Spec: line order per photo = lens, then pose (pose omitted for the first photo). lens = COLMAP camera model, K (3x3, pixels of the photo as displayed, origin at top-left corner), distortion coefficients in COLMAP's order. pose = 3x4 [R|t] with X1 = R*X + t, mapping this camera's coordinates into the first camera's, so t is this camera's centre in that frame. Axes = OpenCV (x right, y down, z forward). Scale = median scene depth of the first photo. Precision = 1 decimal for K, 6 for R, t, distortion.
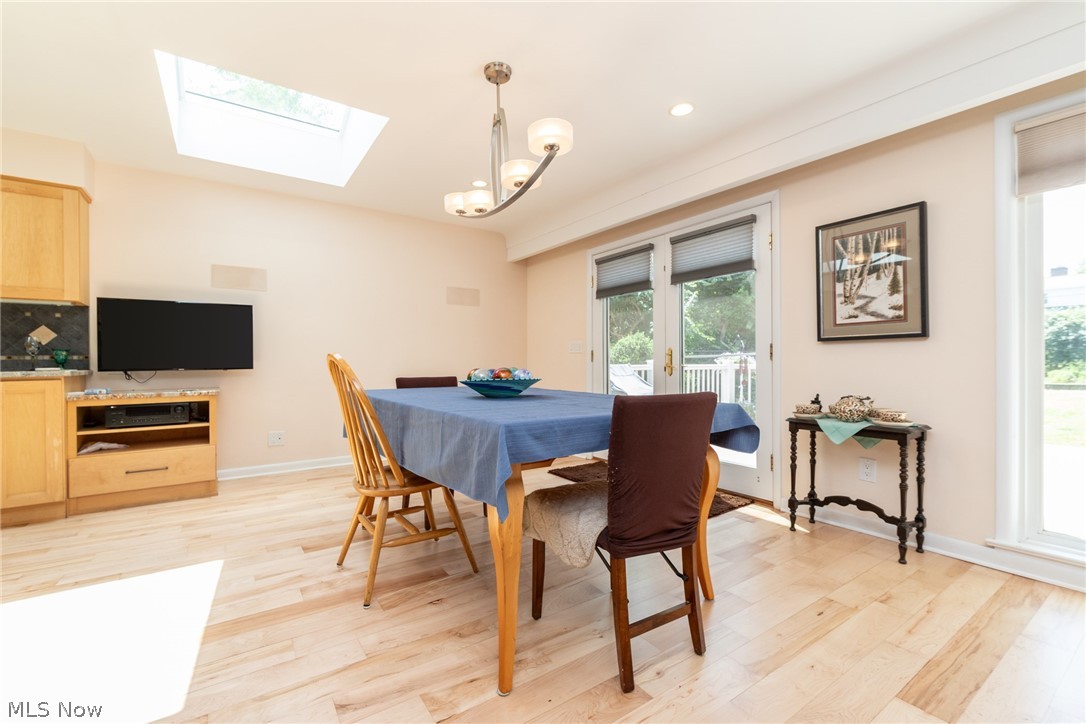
lens RADIAL K [[466.1, 0, 549.2], [0, 466.1, 367.8], [0, 0, 1]] dist [0.000496, 0.000152]
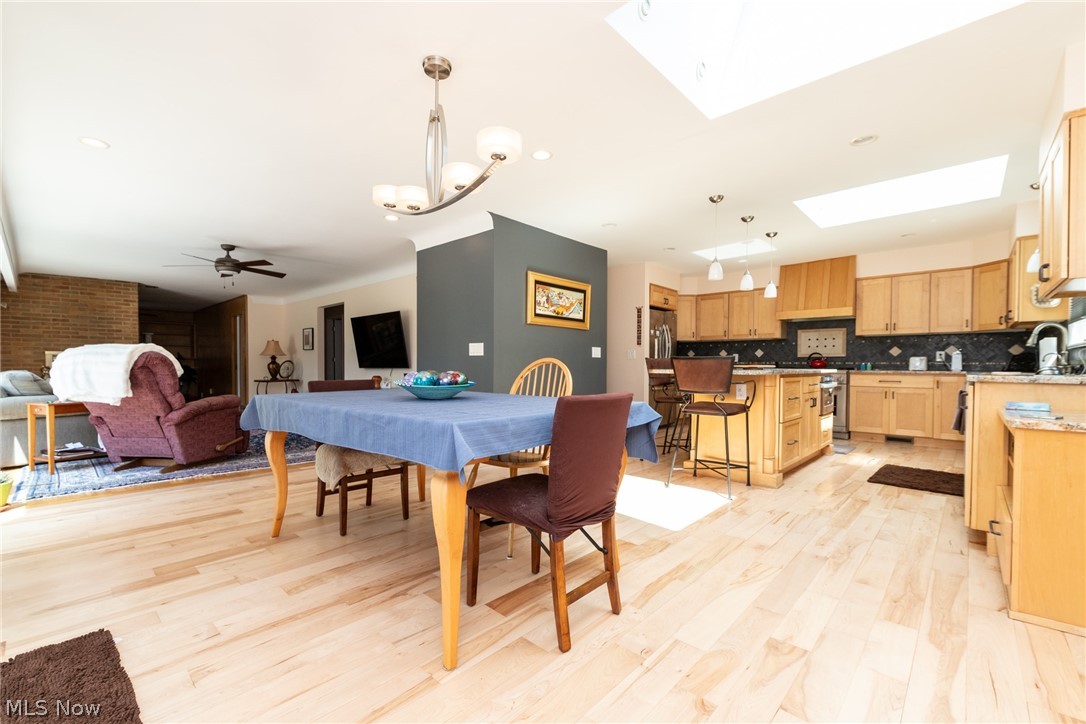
lens RADIAL K [[461.0, 0, 537.5], [0, 461.0, 375.2], [0, 0, 1]] dist [0.002346, 0.000081]
pose [[-0.978990, 0.007029, -0.203789, -0.082648], [0.000700, 0.999516, 0.031112, -0.018972], [0.203909, 0.030316, -0.978520, 1.488426]]
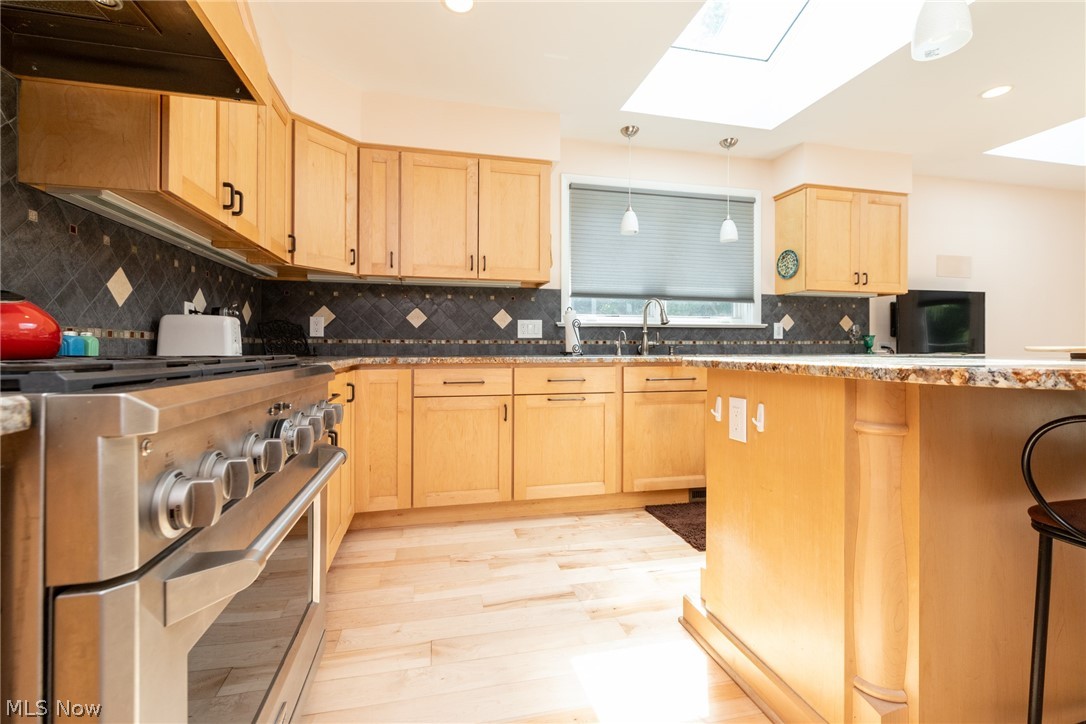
lens RADIAL K [[468.5, 0, 537.4], [0, 468.5, 358.3], [0, 0, 1]] dist [0.001510, 0.000162]
pose [[0.926786, 0.014439, -0.375313, -1.382072], [-0.008021, 0.999794, 0.018657, 0.004222], [0.375505, -0.014280, 0.926710, -0.419988]]
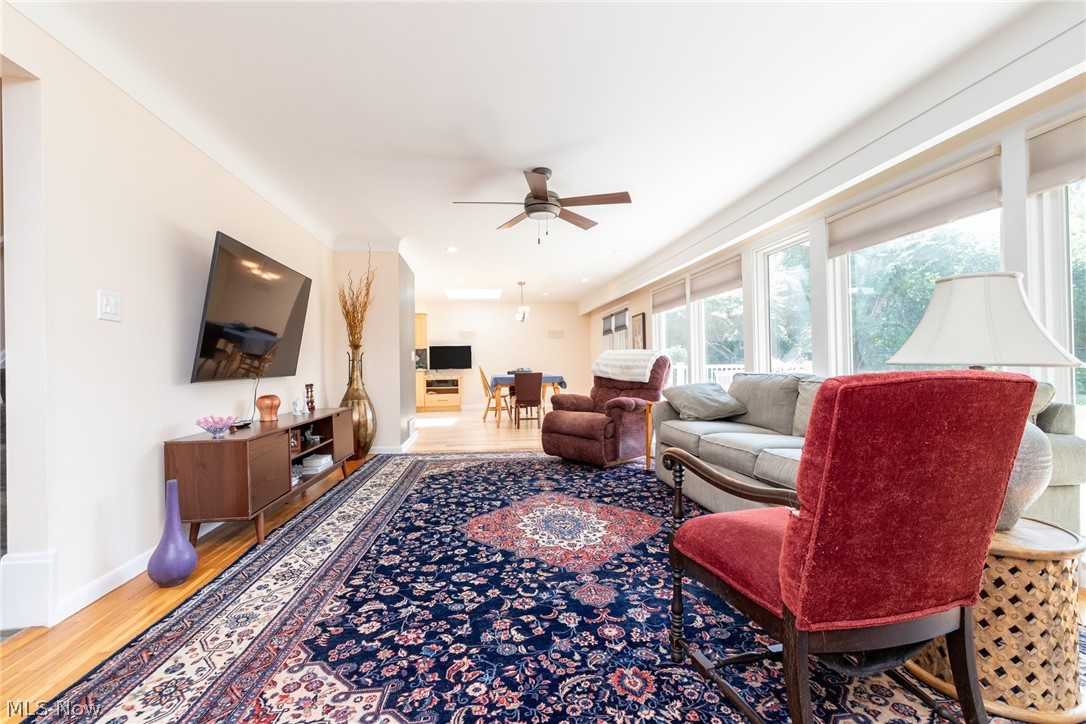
lens RADIAL K [[468.5, 0, 537.4], [0, 468.5, 358.3], [0, 0, 1]] dist [0.001510, 0.000162]
pose [[0.878042, -0.014377, -0.478368, 1.234673], [0.005823, 0.999796, -0.019362, -0.004306], [0.478549, 0.014215, 0.877946, -1.490617]]
